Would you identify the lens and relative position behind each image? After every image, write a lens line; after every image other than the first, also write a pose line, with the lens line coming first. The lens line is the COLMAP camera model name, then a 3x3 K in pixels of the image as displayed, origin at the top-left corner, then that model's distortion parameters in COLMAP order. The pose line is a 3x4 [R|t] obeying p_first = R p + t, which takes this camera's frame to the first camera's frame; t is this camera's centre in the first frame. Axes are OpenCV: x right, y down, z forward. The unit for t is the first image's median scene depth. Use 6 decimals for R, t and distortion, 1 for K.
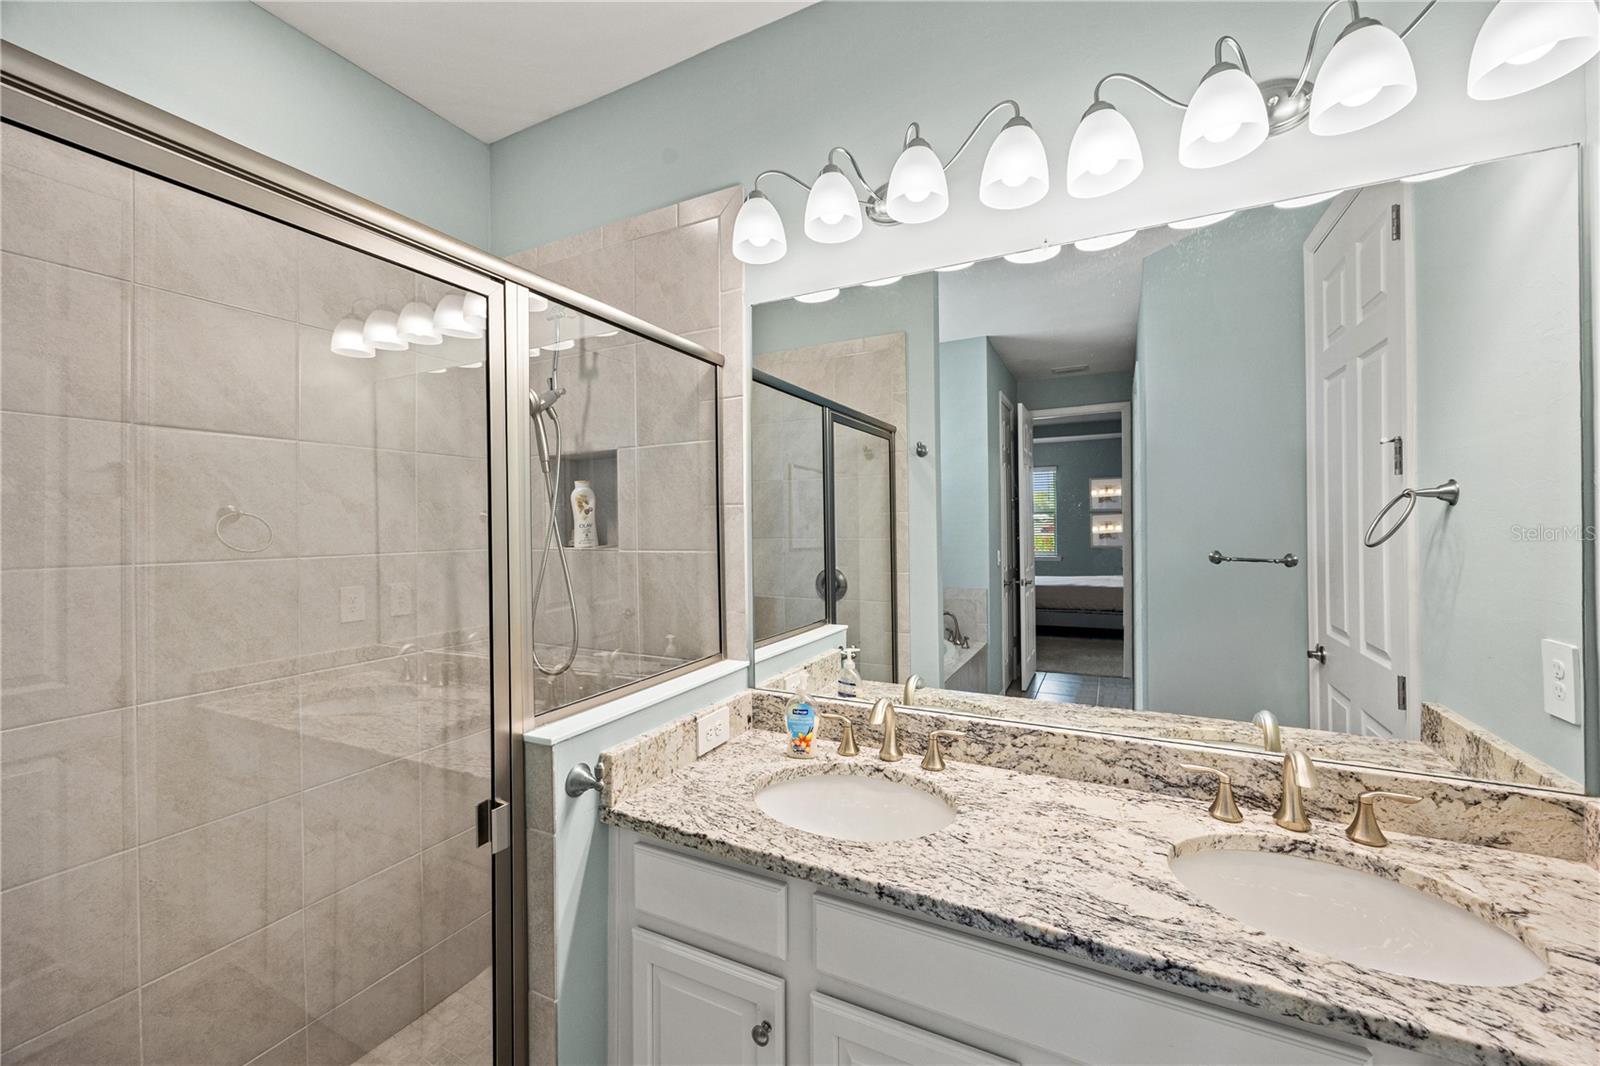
lens RADIAL K [[621.1, 0, 795.4], [0, 621.1, 526.3], [0, 0, 1]] dist [-0.001231, -0.000089]
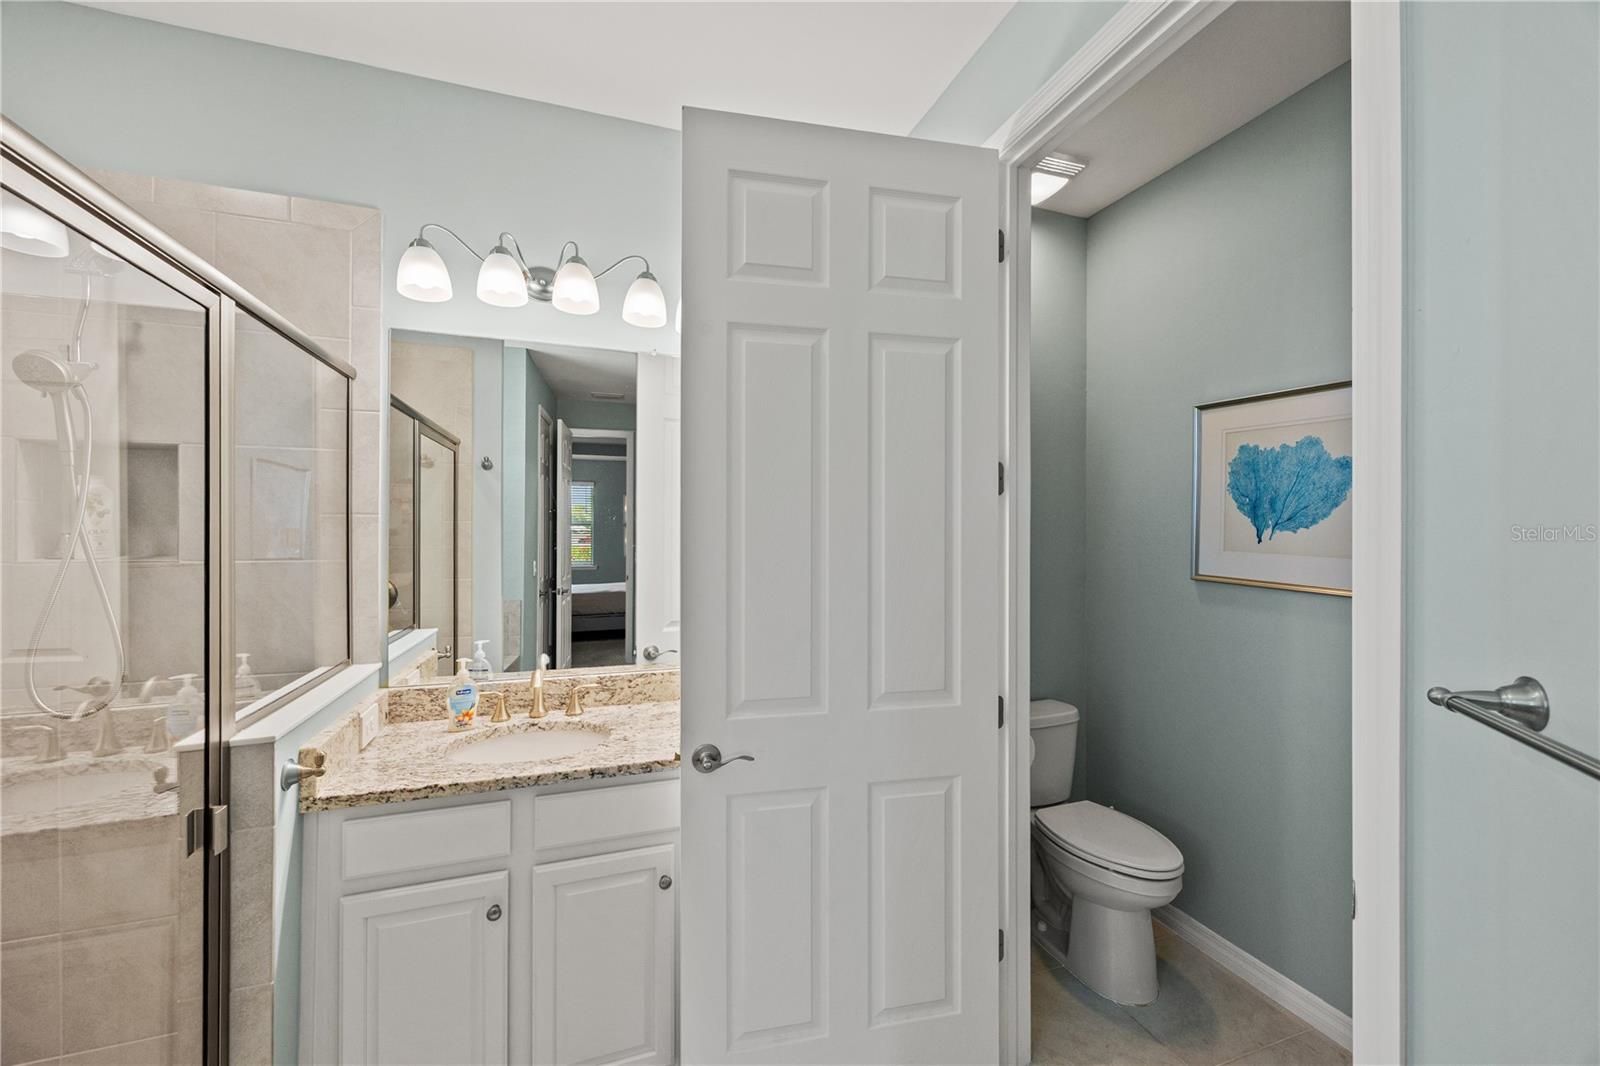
lens RADIAL K [[624.5, 0, 799.0], [0, 624.5, 540.3], [0, 0, 1]] dist [-0.000134, 0.000034]
pose [[0.698644, 0.002403, 0.715466, -0.403625], [-0.010445, 0.999922, 0.006842, -0.007408], [-0.715394, -0.012253, 0.698614, -0.296448]]
